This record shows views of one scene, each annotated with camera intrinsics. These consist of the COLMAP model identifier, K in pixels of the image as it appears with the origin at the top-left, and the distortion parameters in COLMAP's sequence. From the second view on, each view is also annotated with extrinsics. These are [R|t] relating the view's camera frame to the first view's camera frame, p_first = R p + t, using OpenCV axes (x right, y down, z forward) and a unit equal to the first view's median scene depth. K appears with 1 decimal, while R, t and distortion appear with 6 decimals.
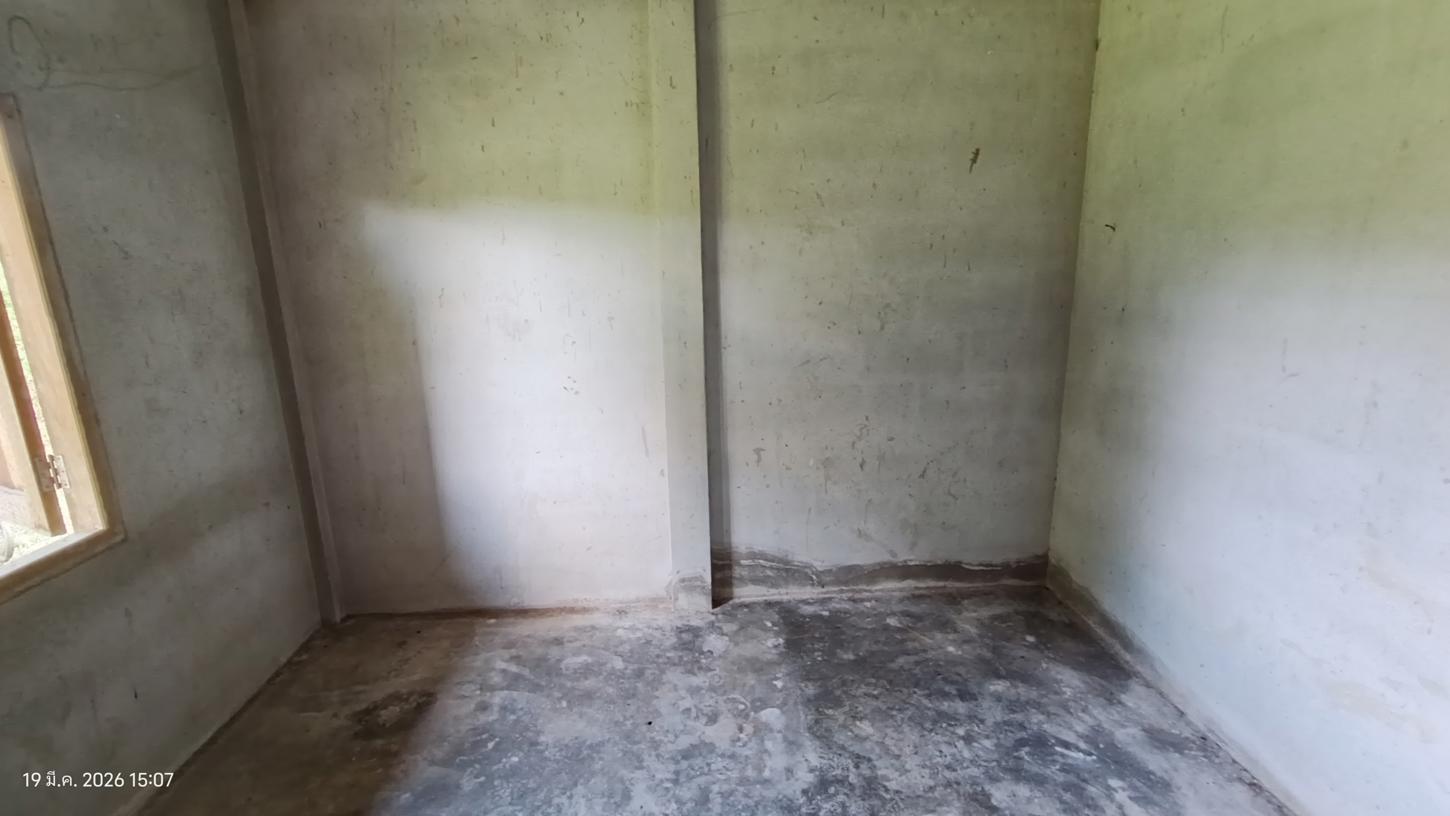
lens RADIAL K [[659.9, 0, 723.7], [0, 659.9, 419.0], [0, 0, 1]] dist [-0.029950, 0.014232]
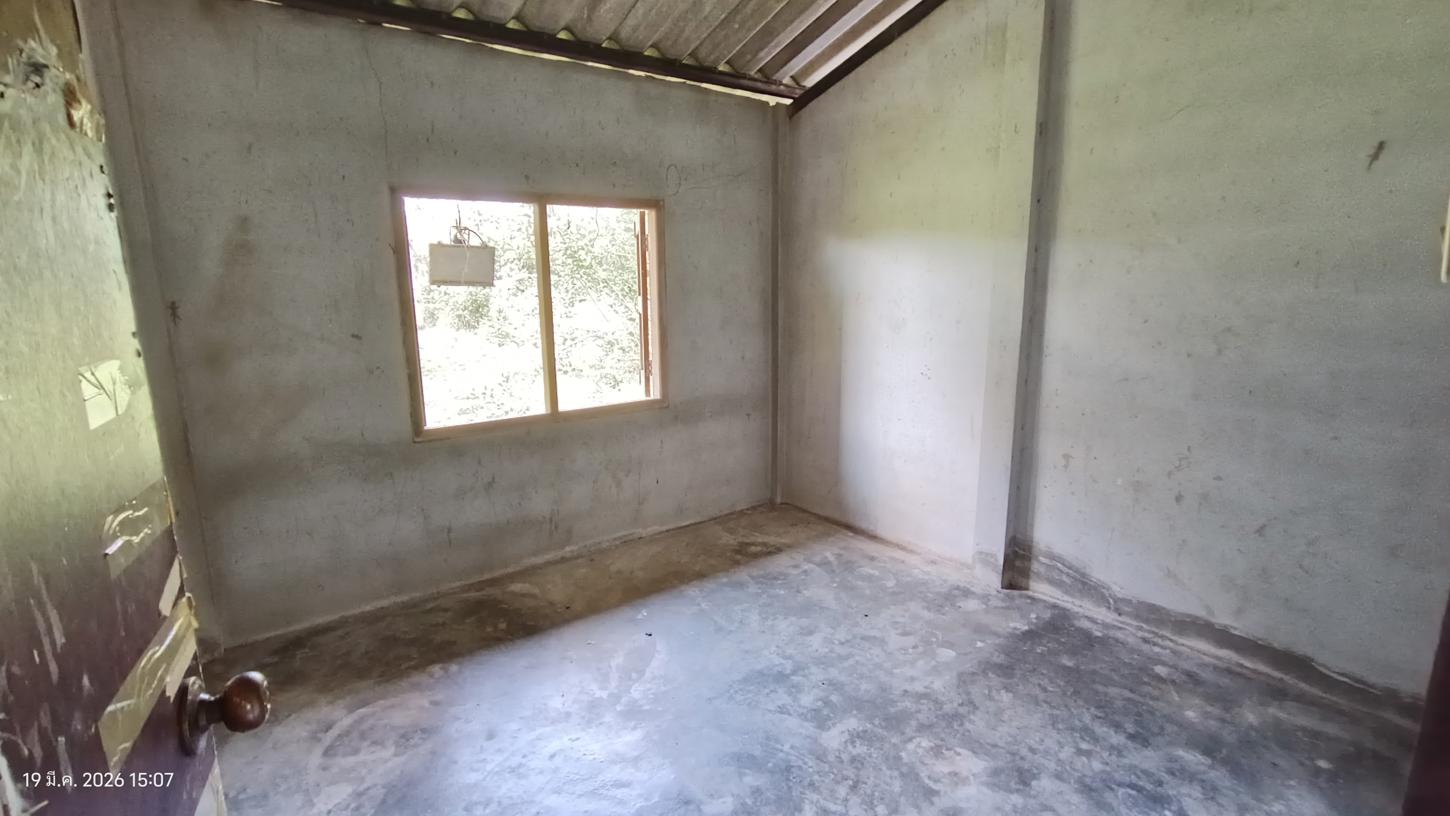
lens RADIAL K [[659.9, 0, 723.7], [0, 659.9, 419.0], [0, 0, 1]] dist [-0.029950, 0.014232]
pose [[0.574817, 0.181900, -0.797808, 0.566572], [-0.198574, 0.976844, 0.079649, 0.014585], [0.793822, 0.112640, 0.597627, -0.068980]]
